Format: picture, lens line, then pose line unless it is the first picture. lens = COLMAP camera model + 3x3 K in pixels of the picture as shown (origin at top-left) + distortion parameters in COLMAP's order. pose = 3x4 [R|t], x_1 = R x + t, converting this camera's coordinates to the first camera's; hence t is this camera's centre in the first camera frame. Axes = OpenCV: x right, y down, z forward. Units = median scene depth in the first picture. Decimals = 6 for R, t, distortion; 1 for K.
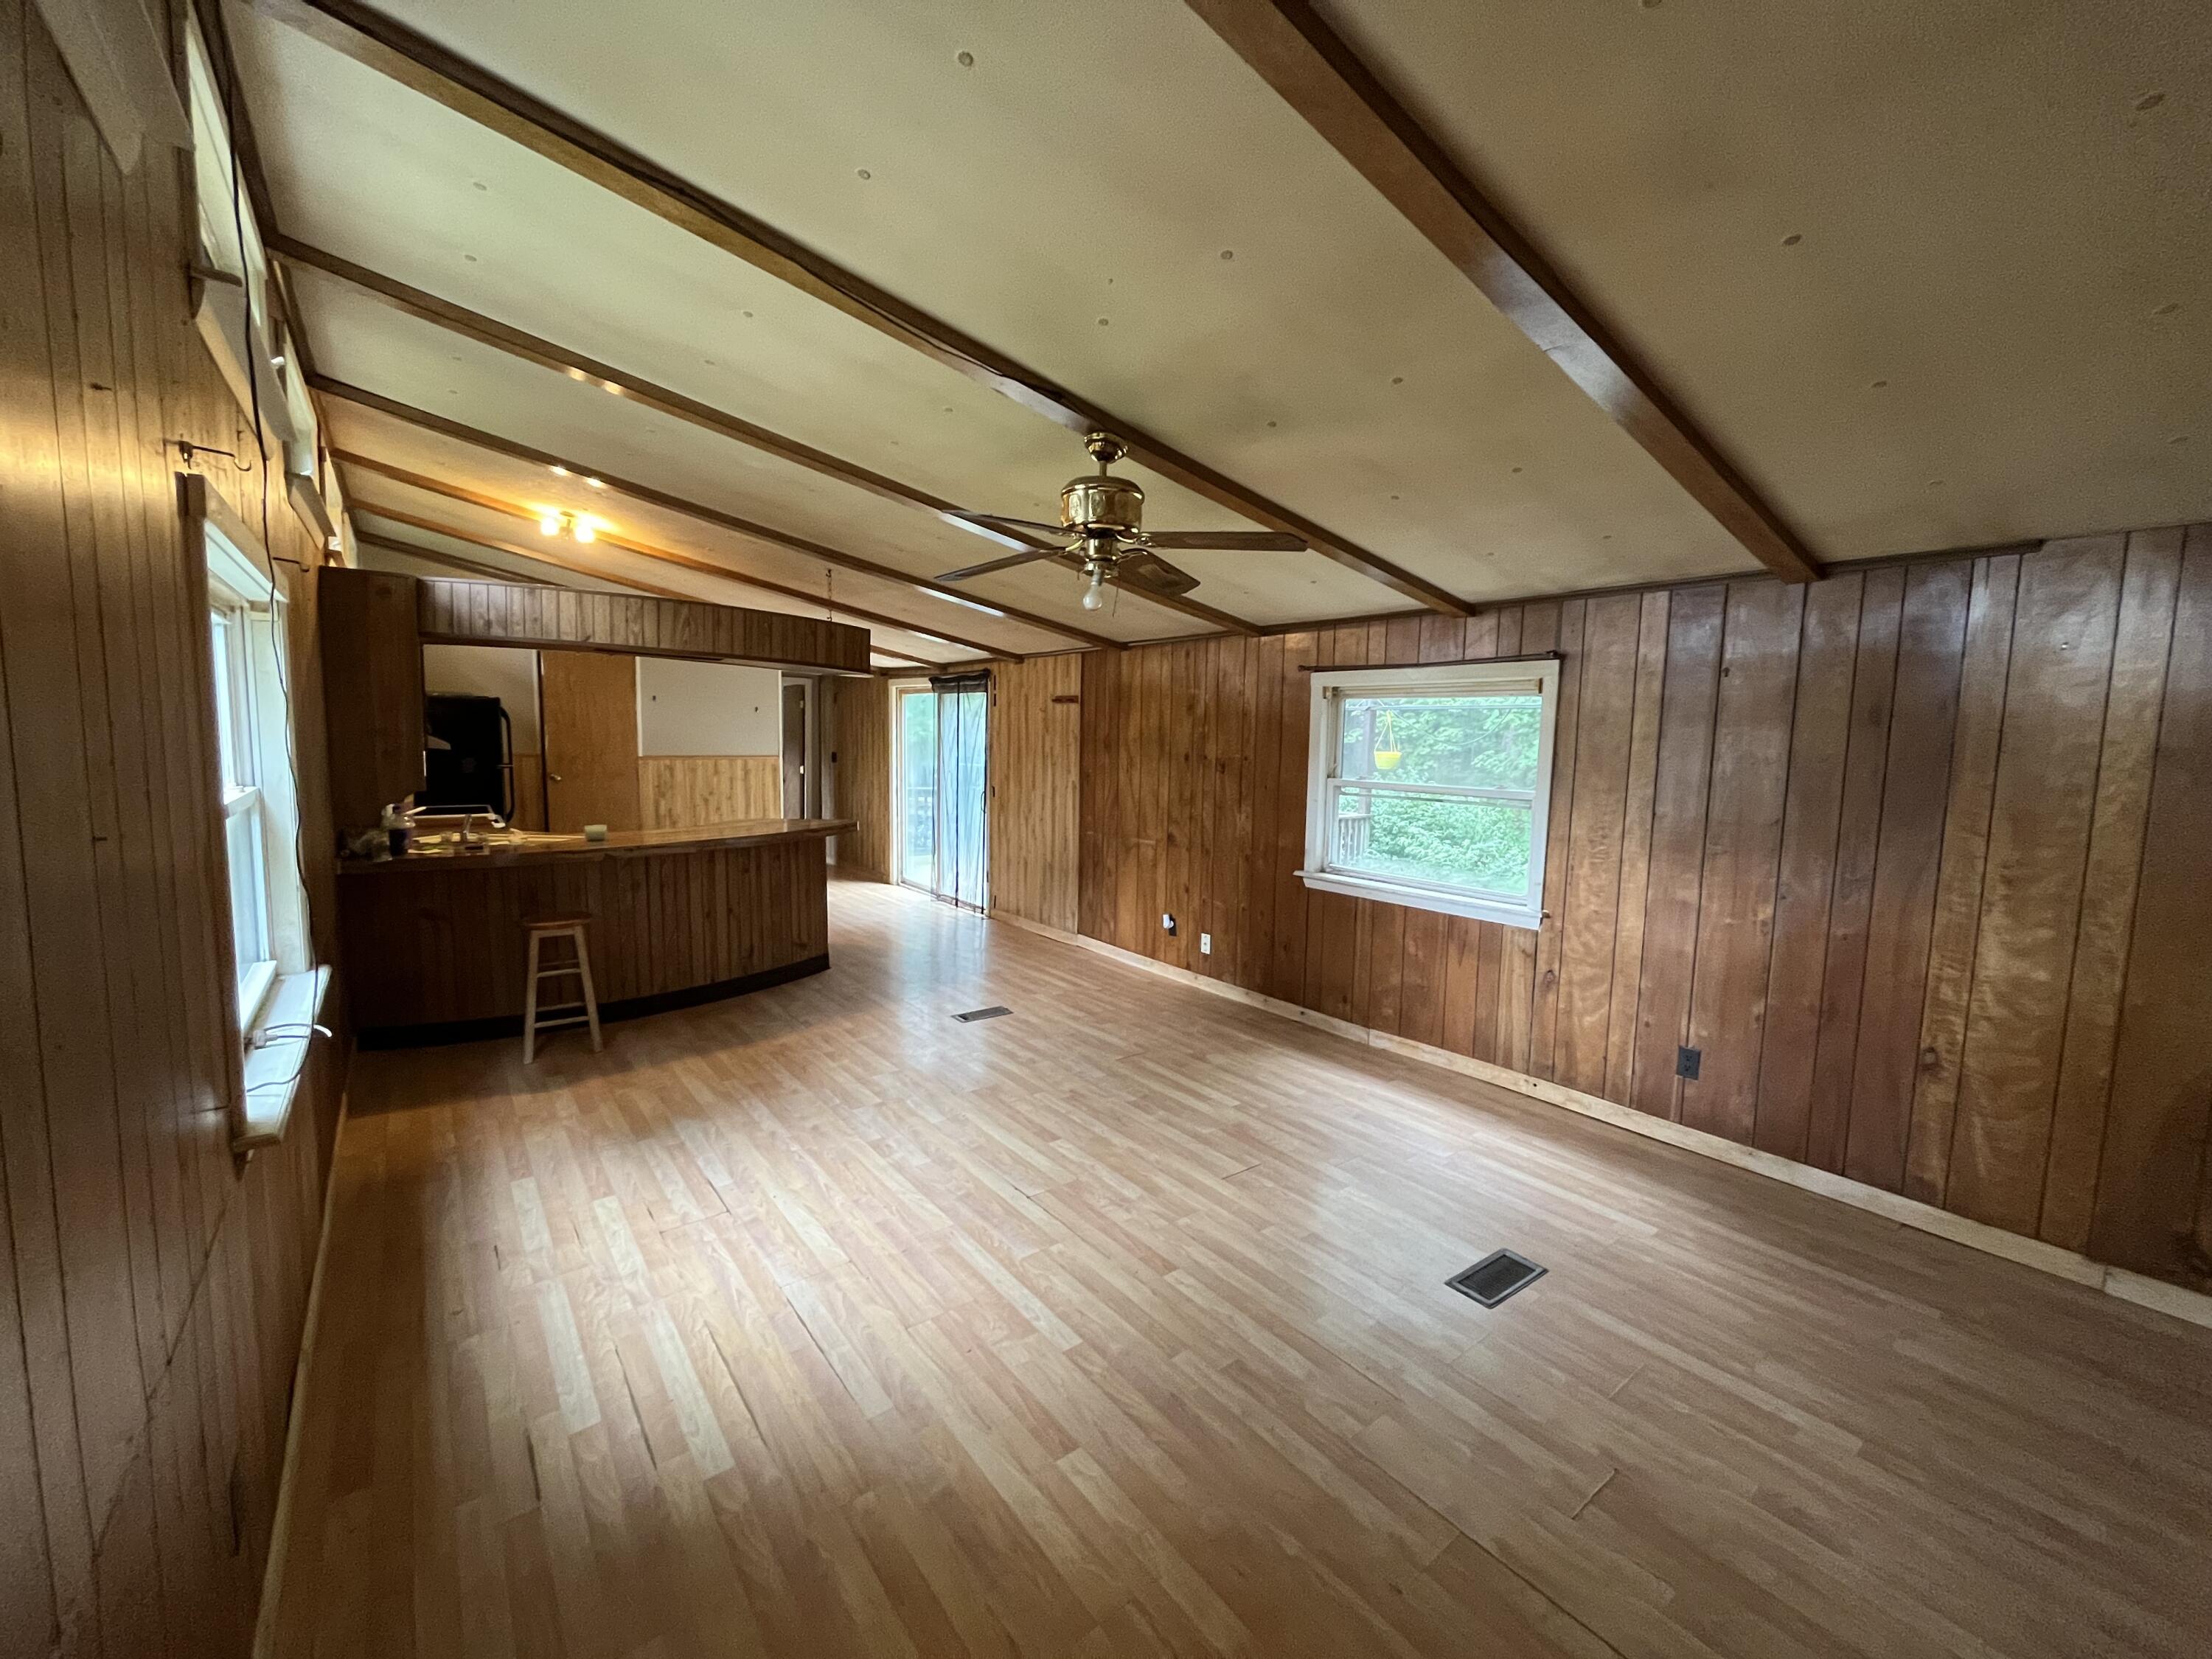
lens RADIAL K [[895.4, 0, 1102.2], [0, 895.4, 824.4], [0, 0, 1]] dist [-0.000470, -0.000127]
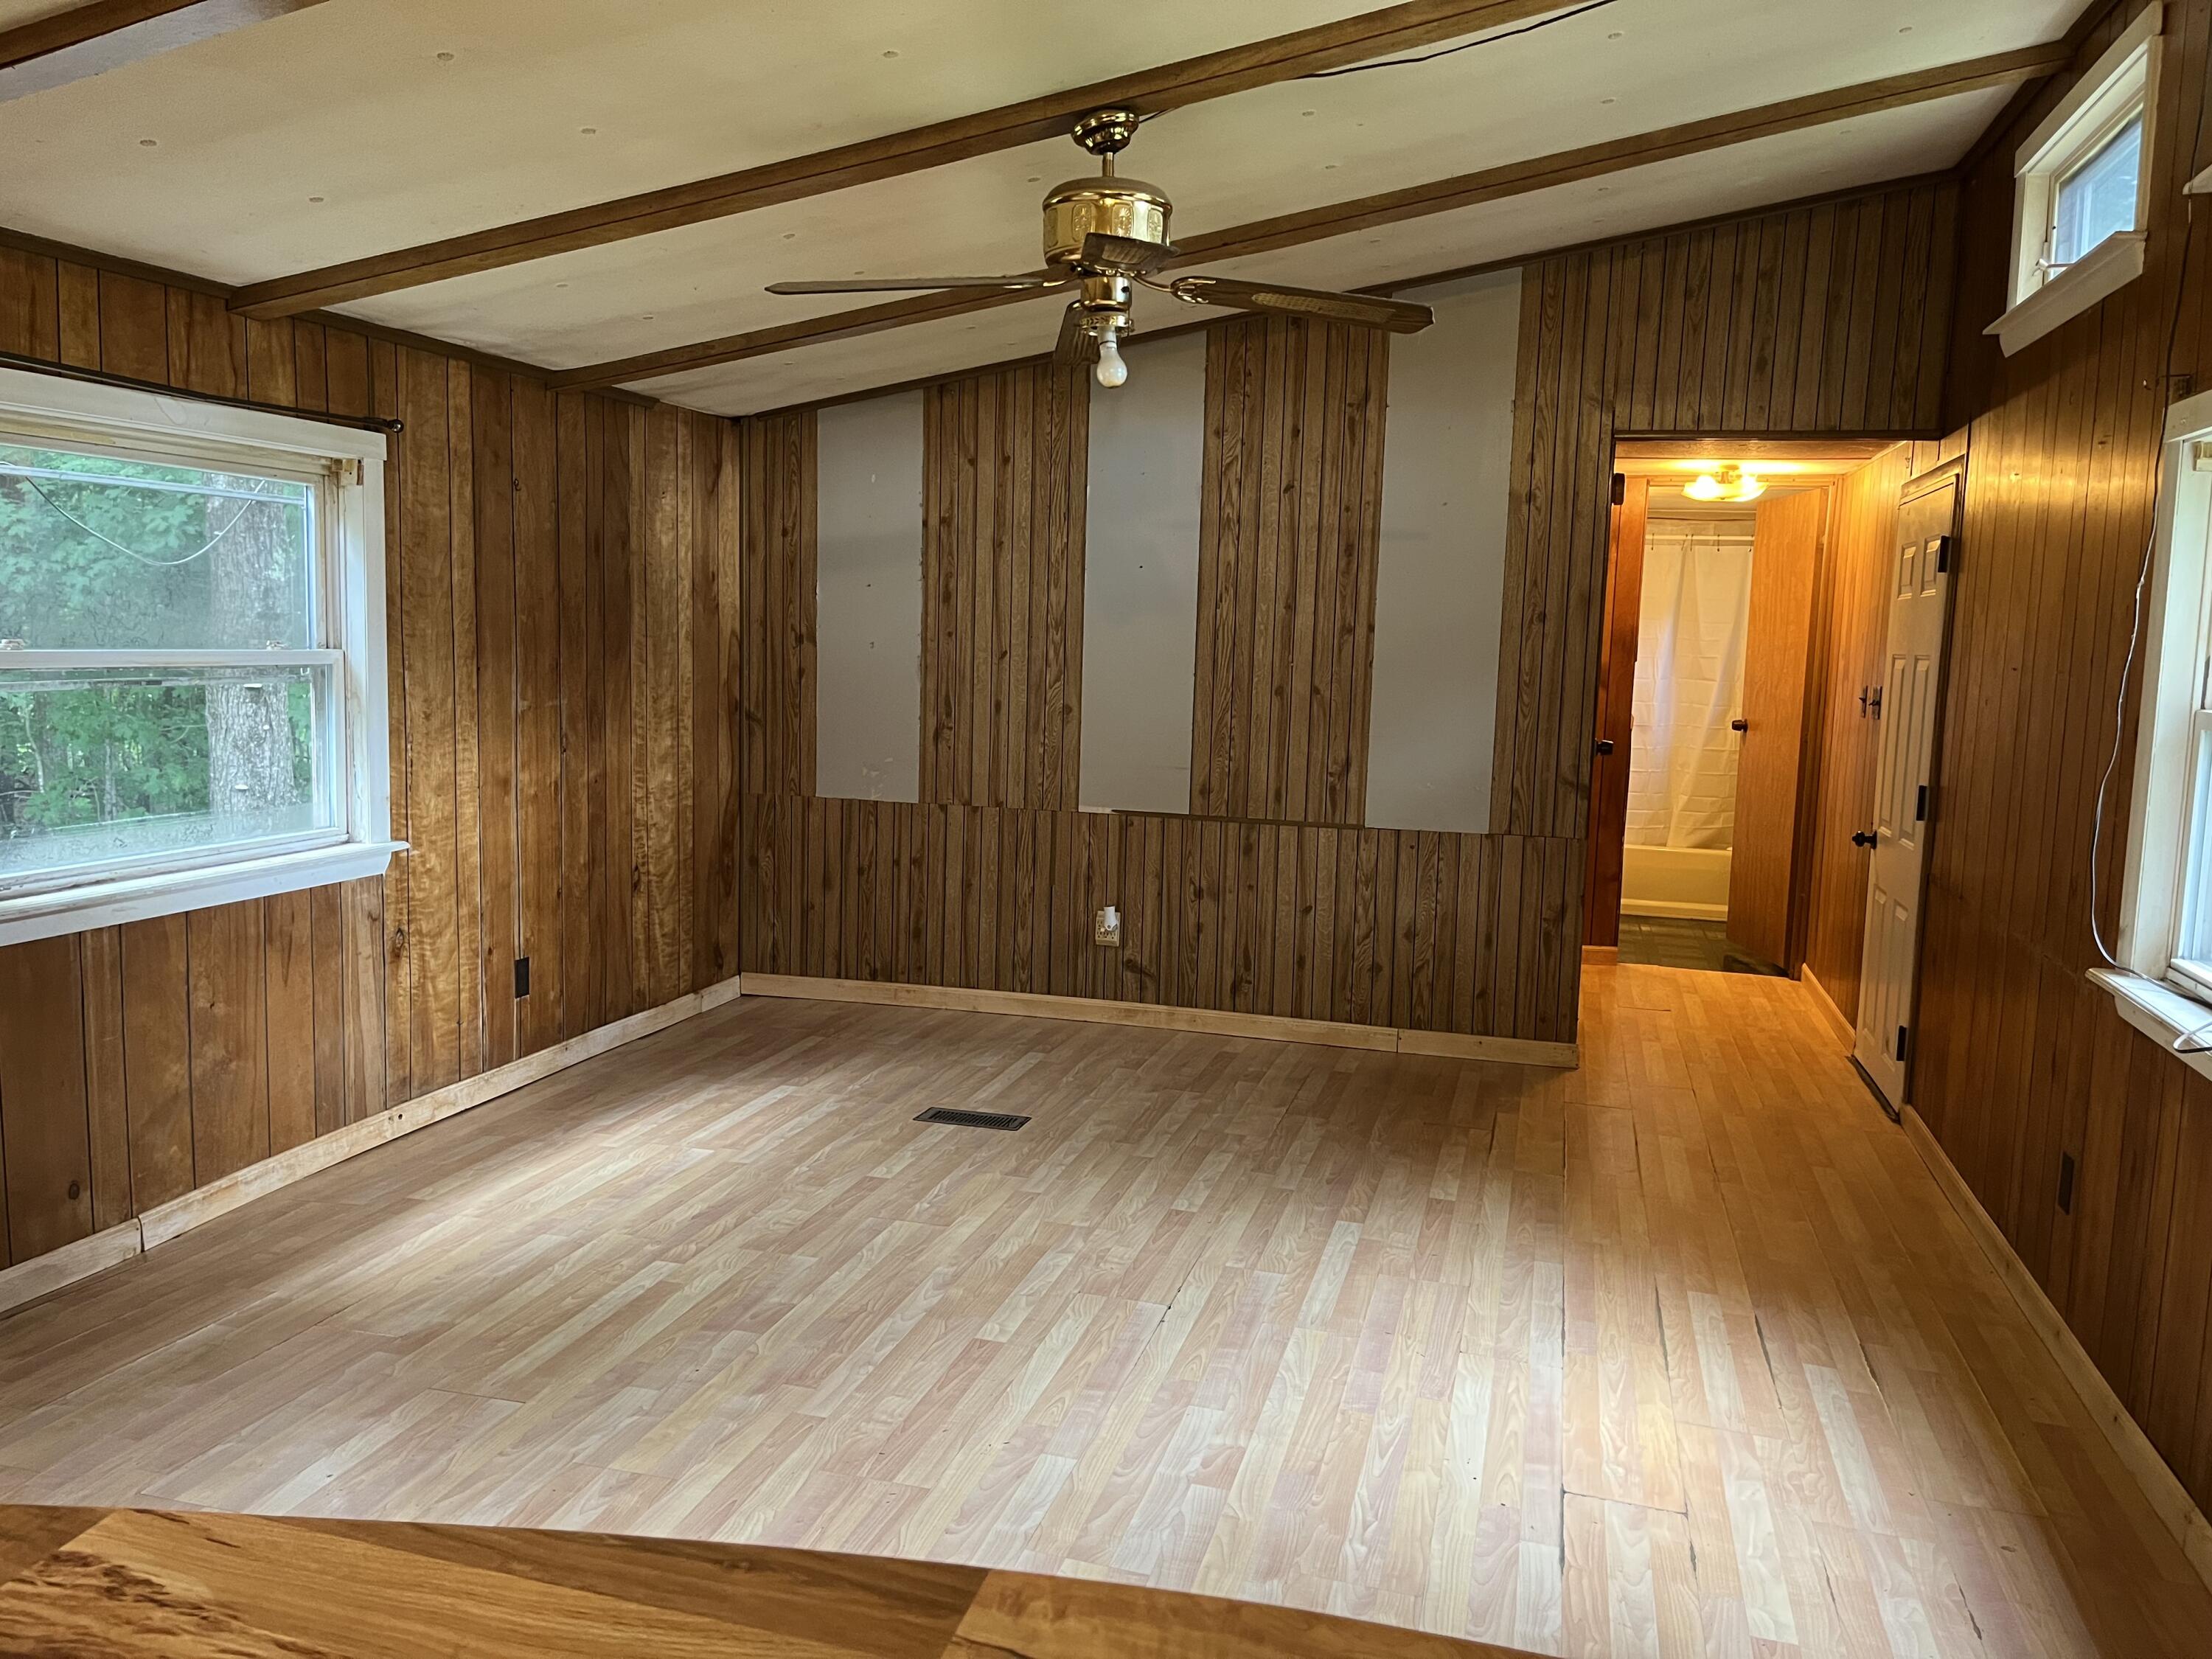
lens RADIAL K [[1673.5, 0, 1106.0], [0, 1673.5, 829.5], [0, 0, 1]] dist [0.069793, -0.088684]
pose [[-0.600276, -0.133427, 0.788584, -0.750063], [0.037398, 0.980225, 0.194320, -0.122827], [-0.798918, 0.146137, -0.583416, 1.315422]]
